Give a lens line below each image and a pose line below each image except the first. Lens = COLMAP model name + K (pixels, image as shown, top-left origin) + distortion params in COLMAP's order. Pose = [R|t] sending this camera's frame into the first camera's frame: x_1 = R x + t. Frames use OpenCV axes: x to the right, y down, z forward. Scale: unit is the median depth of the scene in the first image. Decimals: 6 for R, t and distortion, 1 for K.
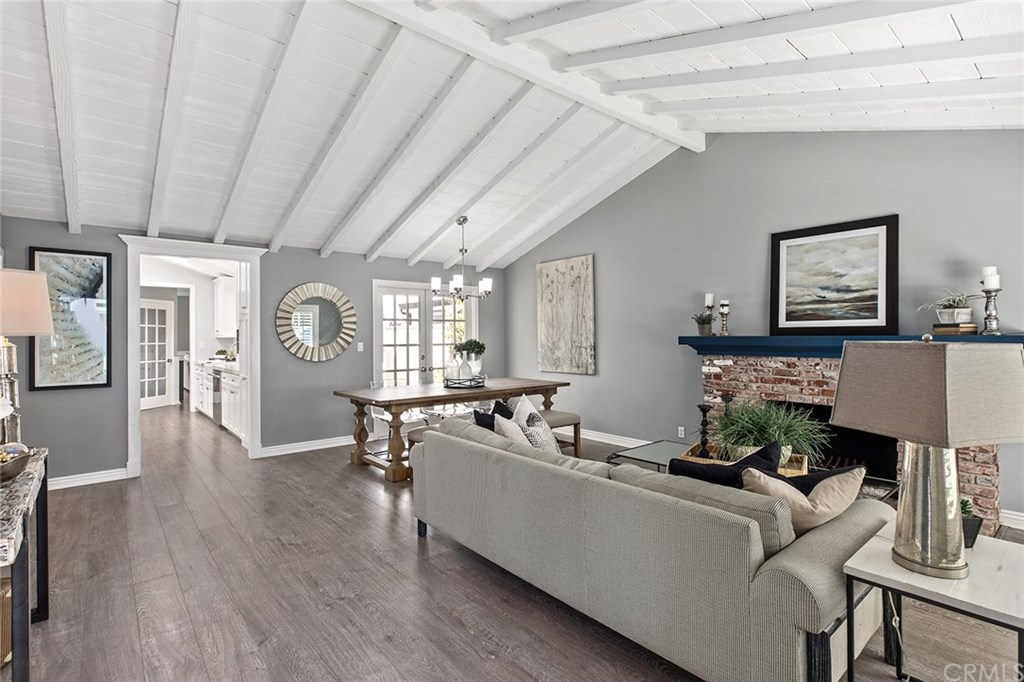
lens RADIAL K [[488.8, 0, 512.0], [0, 488.8, 341.0], [0, 0, 1]] dist [-0.000049, 0.000020]
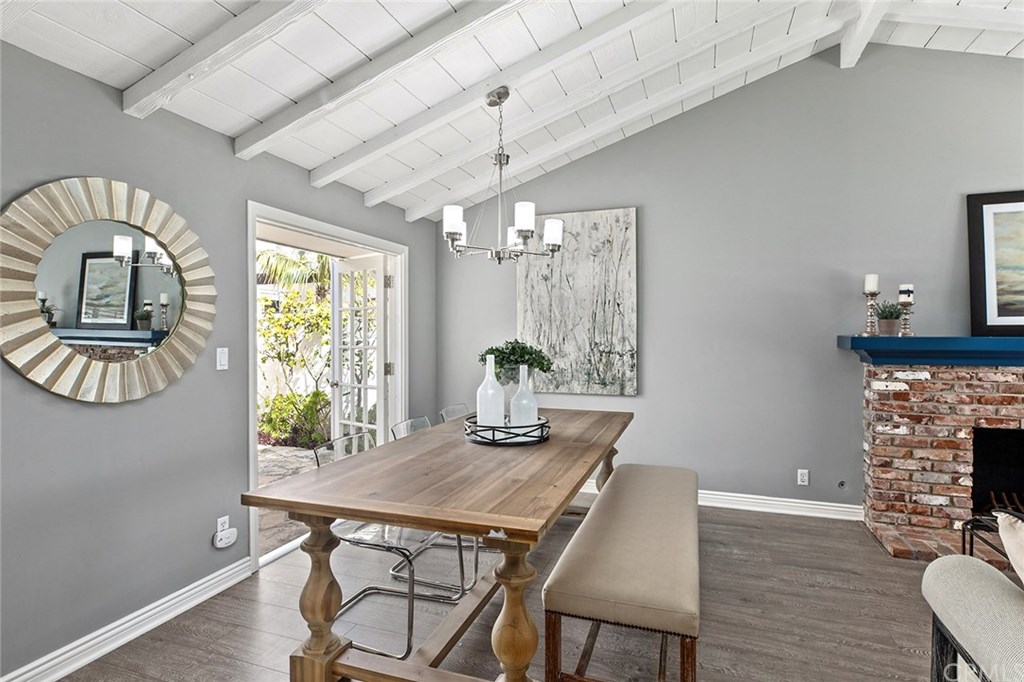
lens RADIAL K [[521.2, 0, 508.7], [0, 521.2, 356.5], [0, 0, 1]] dist [0.013586, -0.006315]
pose [[0.867419, -0.015198, 0.497346, -0.420809], [-0.000622, 0.999500, 0.031628, -0.005484], [-0.497577, -0.027744, 0.866976, 0.640283]]
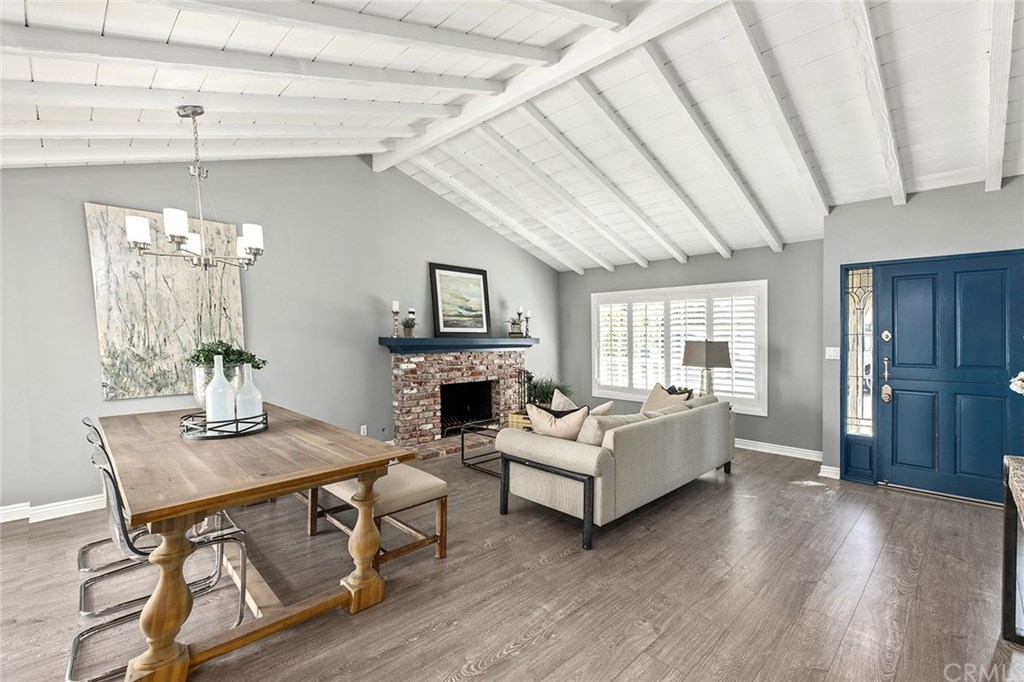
lens RADIAL K [[472.2, 0, 512.0], [0, 472.2, 341.0], [0, 0, 1]] dist [0.016705, 0.000131]
pose [[-0.093031, -0.004757, 0.995652, -0.765544], [0.005217, 0.999973, 0.005265, -0.007337], [-0.995650, 0.005684, -0.093004, 0.867483]]
